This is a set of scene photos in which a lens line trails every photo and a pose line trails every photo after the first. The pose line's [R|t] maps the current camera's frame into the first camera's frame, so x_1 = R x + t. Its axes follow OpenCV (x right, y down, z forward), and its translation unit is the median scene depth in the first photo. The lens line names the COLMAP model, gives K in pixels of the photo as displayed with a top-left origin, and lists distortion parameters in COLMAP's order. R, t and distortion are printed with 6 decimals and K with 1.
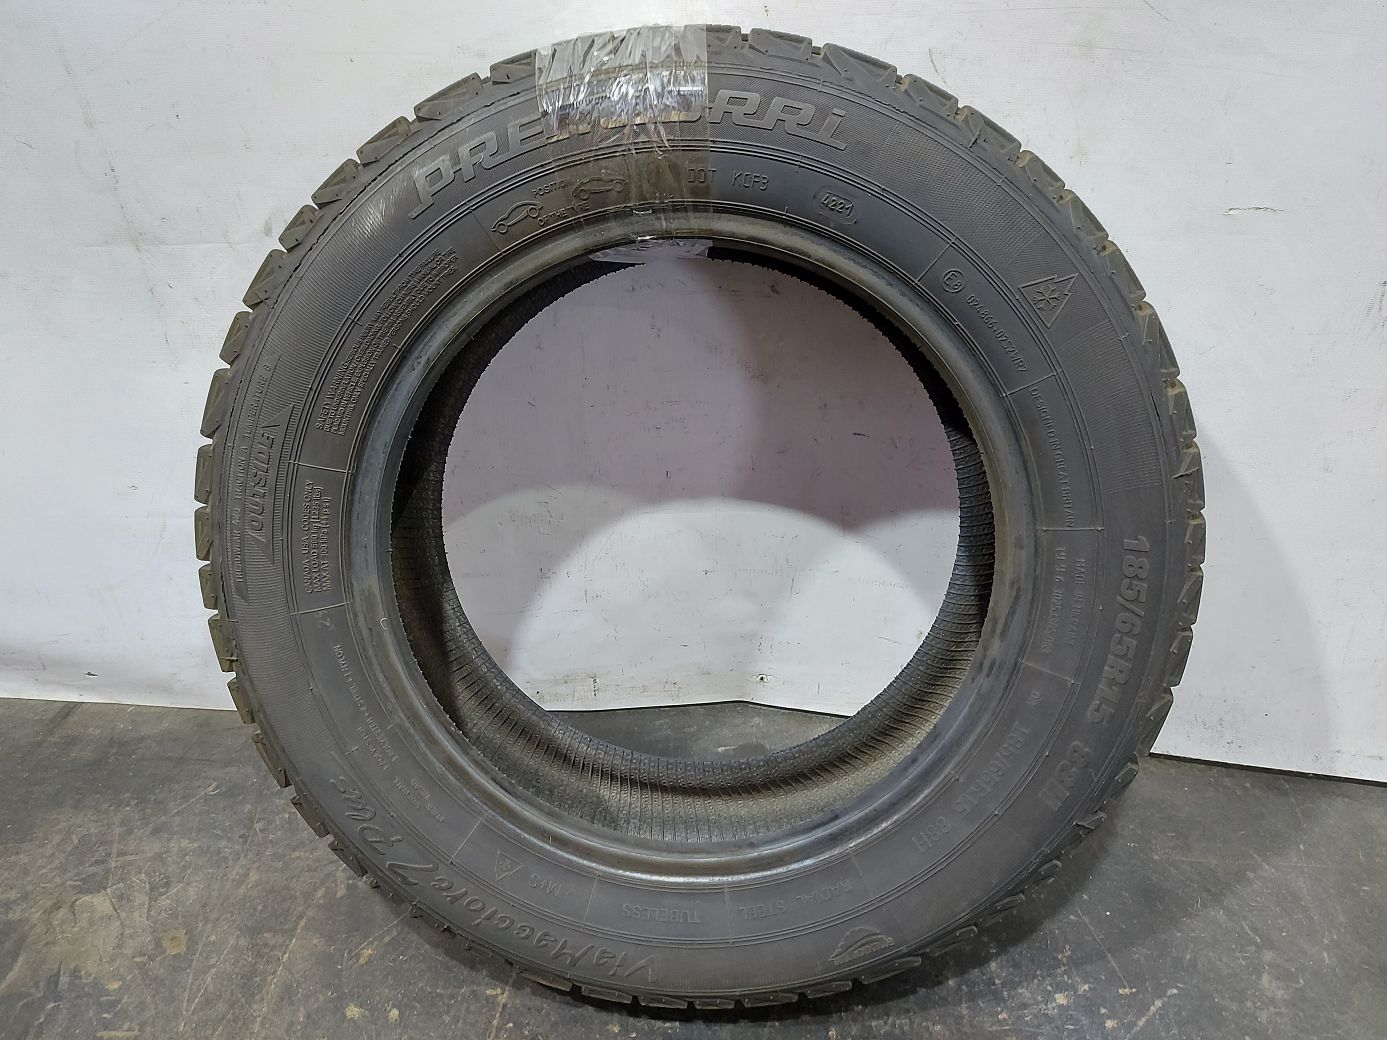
lens RADIAL K [[984.3, 0, 710.2], [0, 984.3, 521.2], [0, 0, 1]] dist [0.010930, 0.000453]
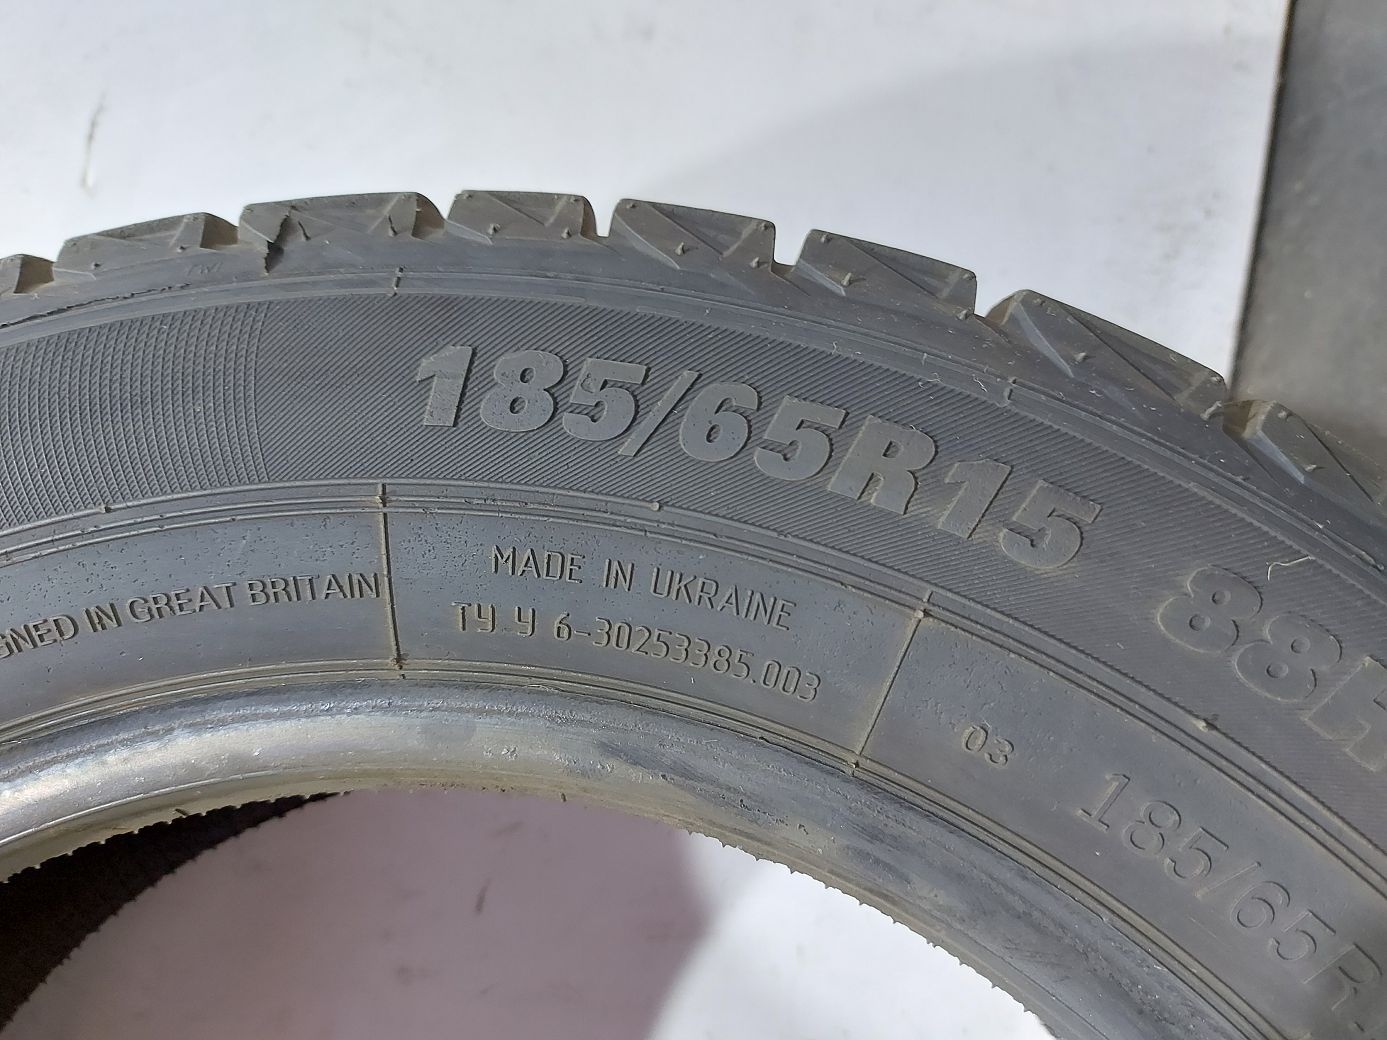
lens RADIAL K [[984.4, 0, 700.3], [0, 984.4, 520.5], [0, 0, 1]] dist [0.004178, 0.003346]
pose [[0.138171, -0.965729, 0.219718, 0.323804], [0.959268, 0.075300, -0.272277, 0.177367], [0.246401, 0.248389, 0.936798, 0.717657]]
